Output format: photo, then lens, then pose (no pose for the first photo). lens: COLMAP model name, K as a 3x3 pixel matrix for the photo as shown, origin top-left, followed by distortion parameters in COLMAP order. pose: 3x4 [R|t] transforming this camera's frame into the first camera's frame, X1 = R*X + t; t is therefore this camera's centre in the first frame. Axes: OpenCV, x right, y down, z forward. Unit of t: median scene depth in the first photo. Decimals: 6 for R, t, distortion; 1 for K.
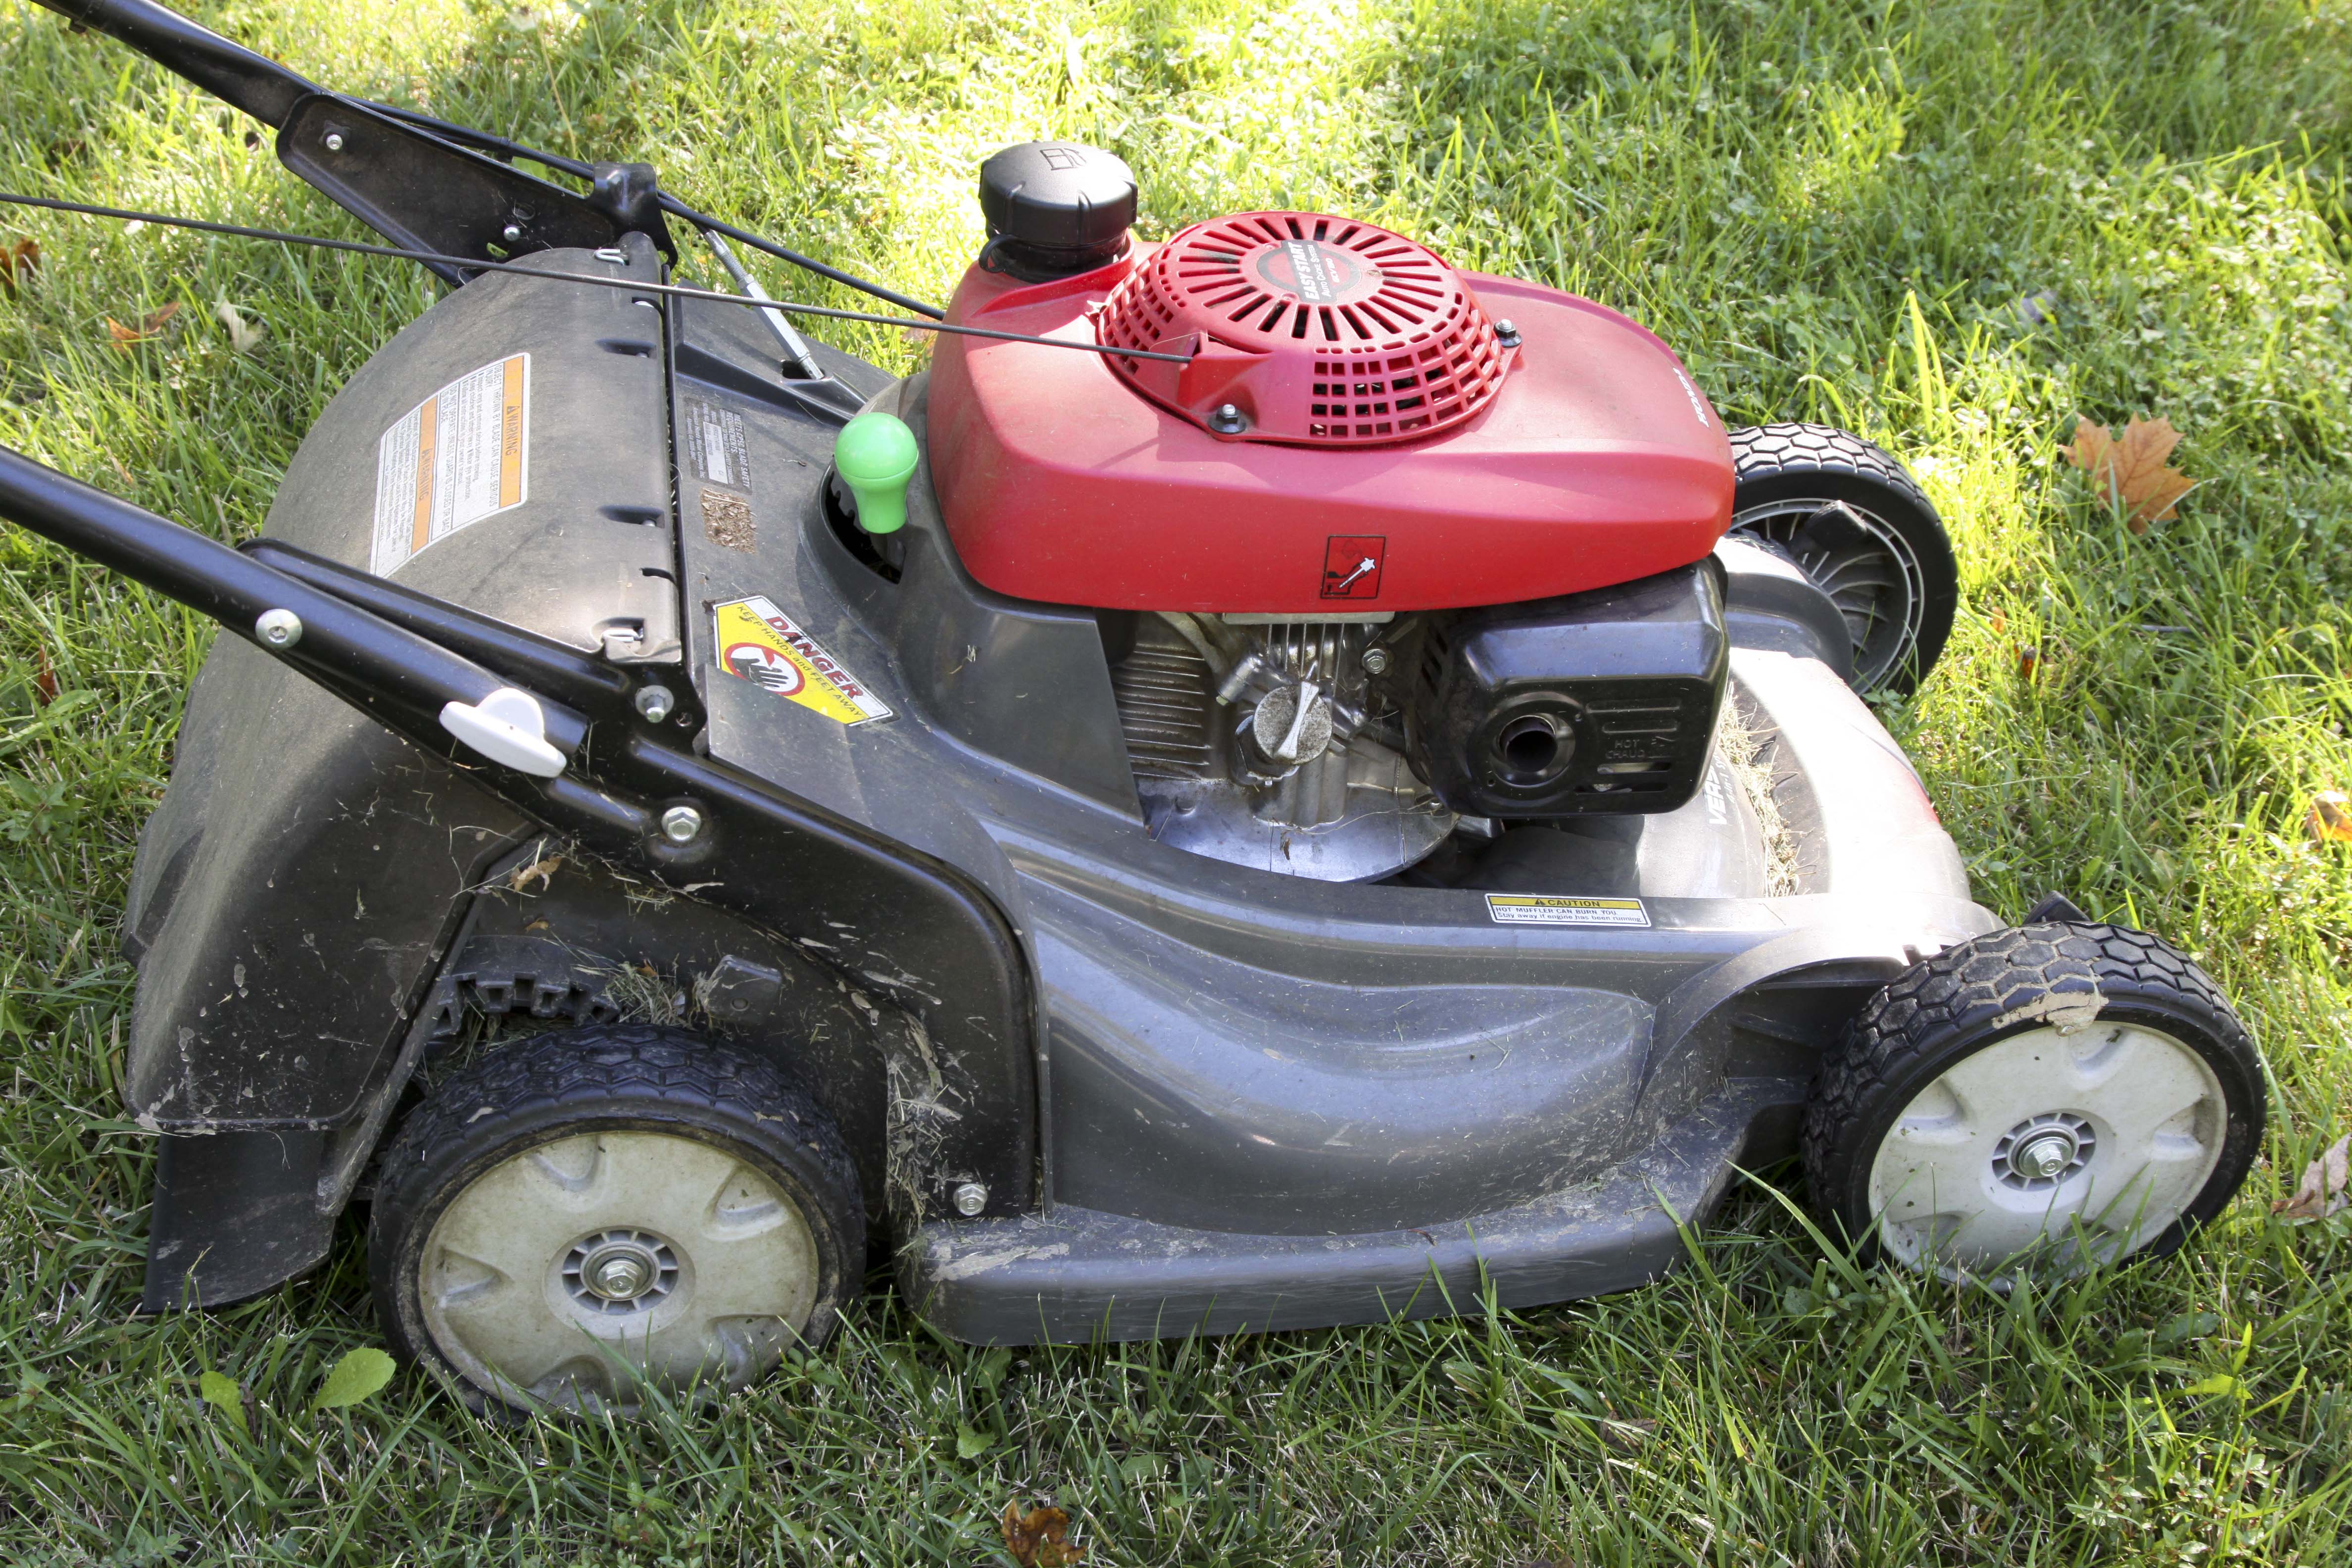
lens RADIAL K [[3557.3, 0, 1180.7], [0, 3557.3, 800.4], [0, 0, 1]] dist [-0.019967, 0.000000]
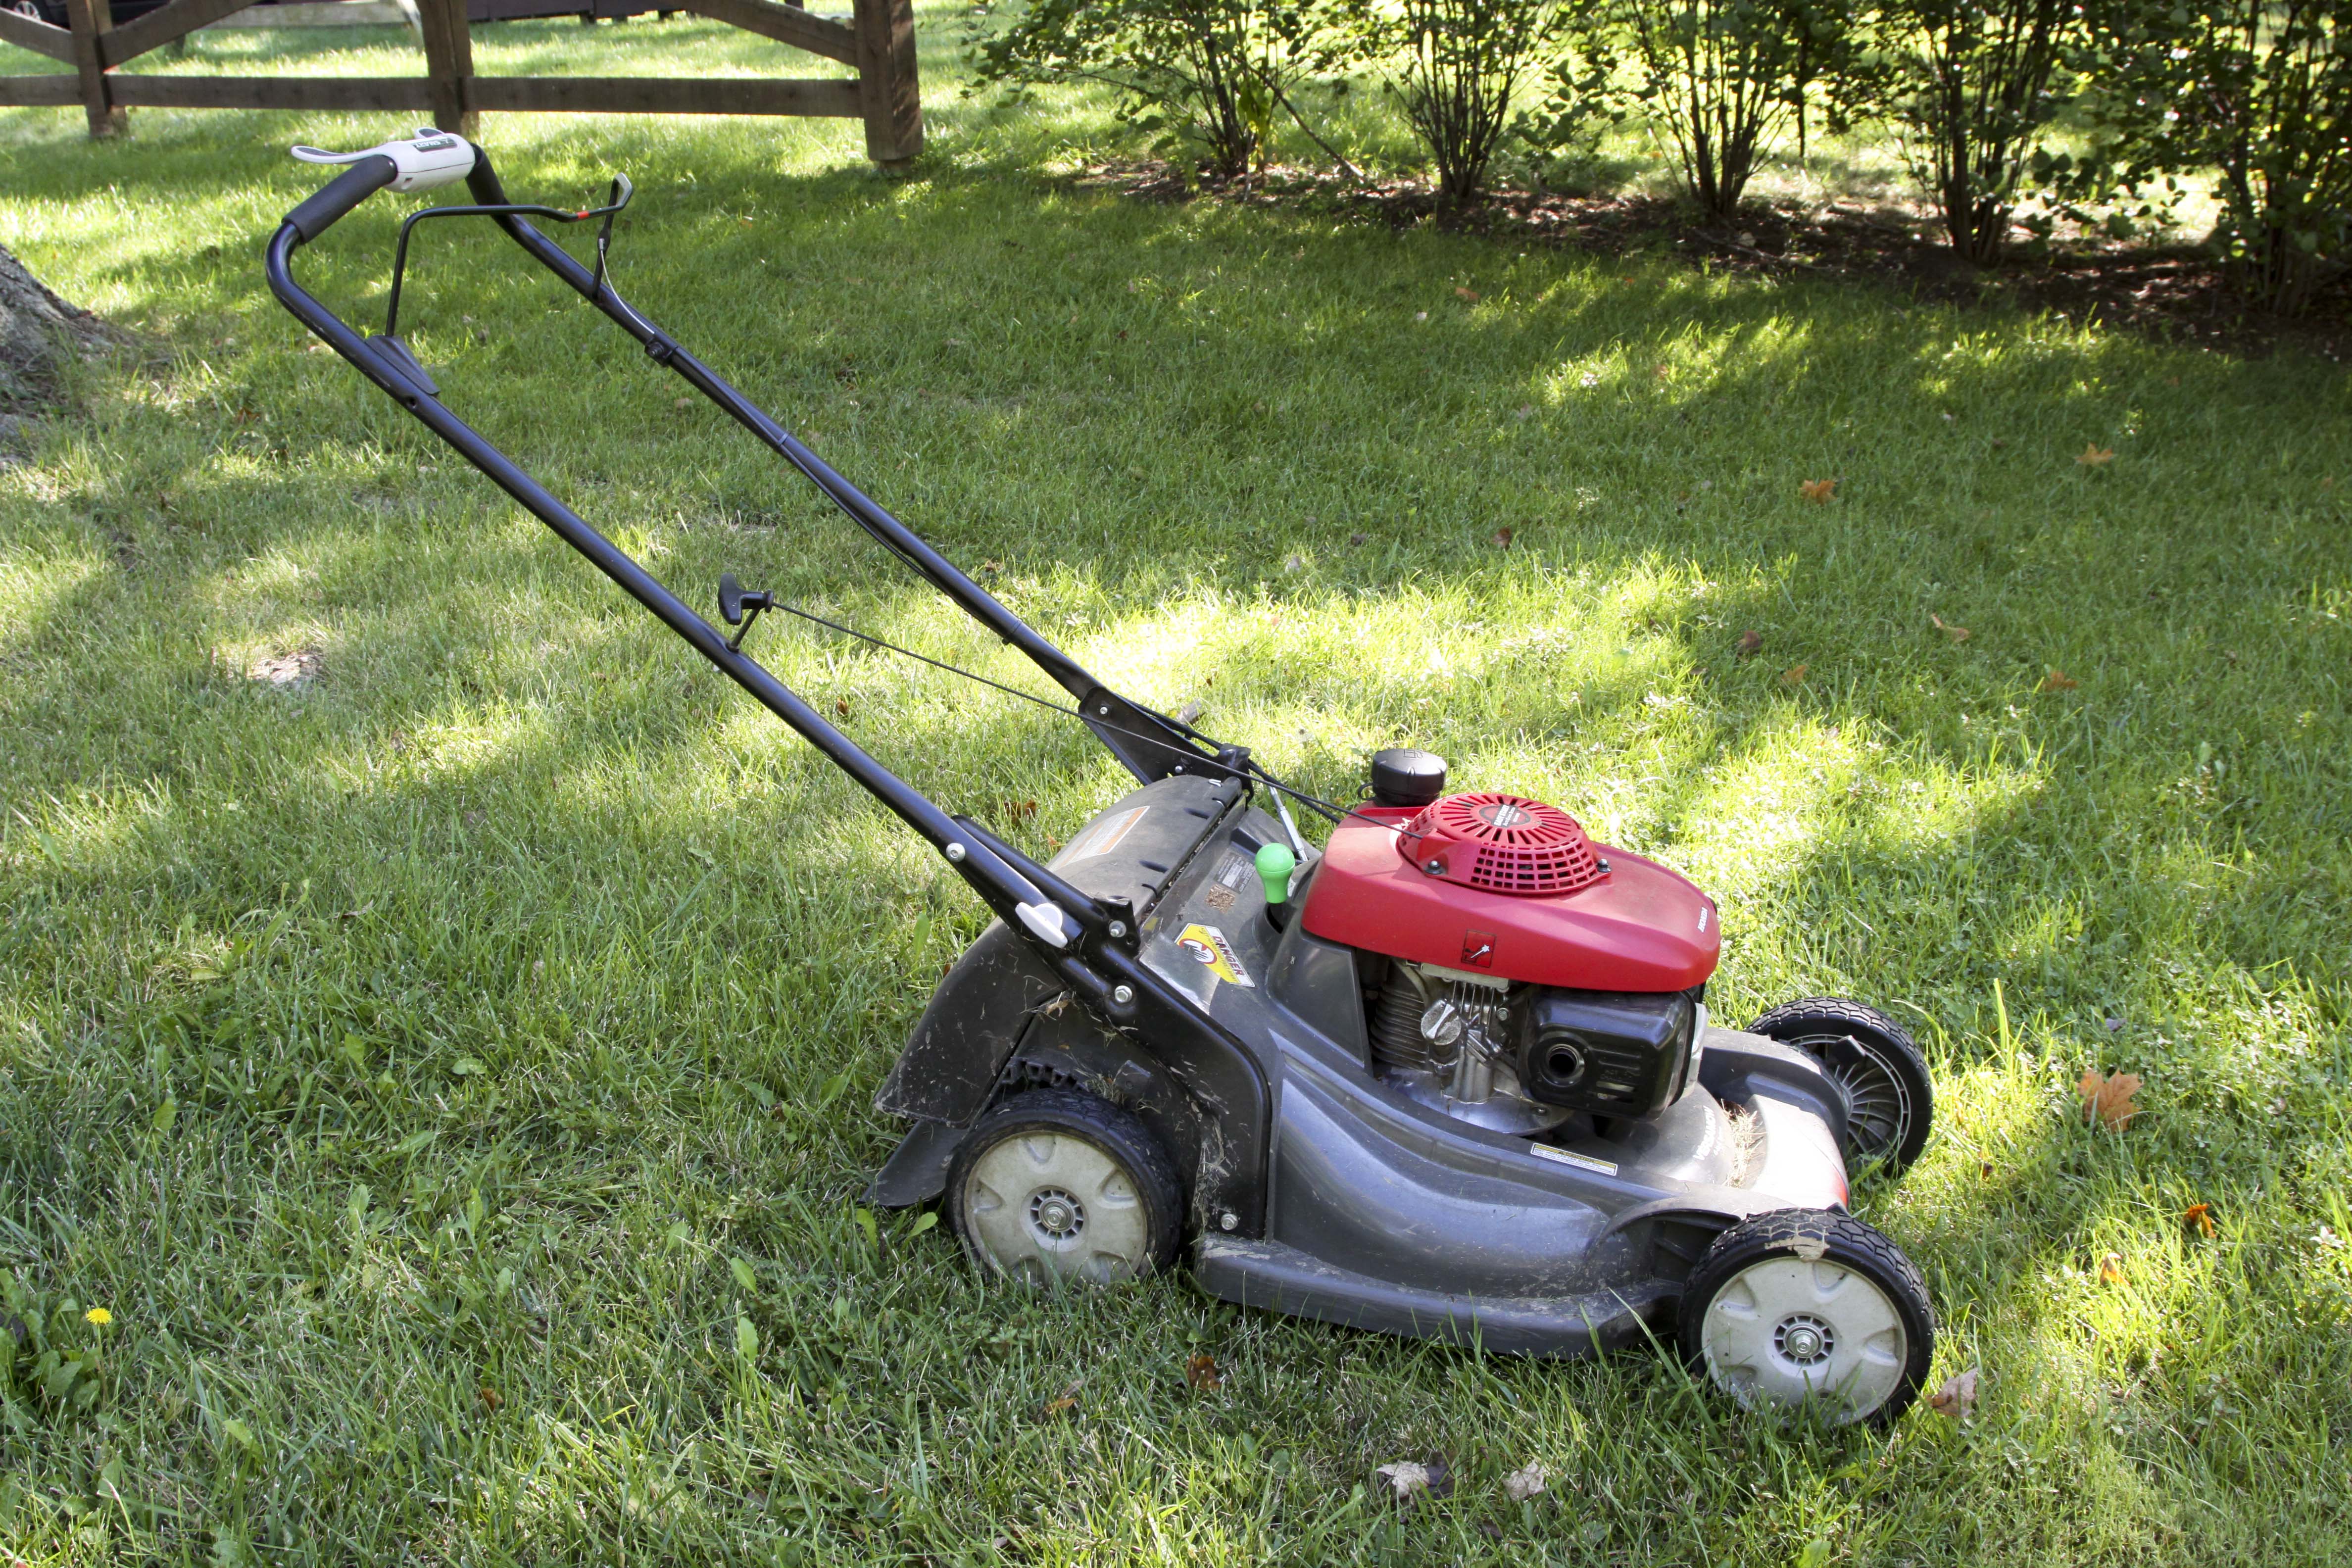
lens RADIAL K [[2568.3, 0, 1174.6], [0, 2568.3, 788.1], [0, 0, 1]] dist [-0.124934, 0.000000]
pose [[0.913620, 0.140099, -0.381668, 0.429240], [-0.245975, 0.937927, -0.244520, 0.243812], [0.323719, 0.317279, 0.891370, -0.367083]]
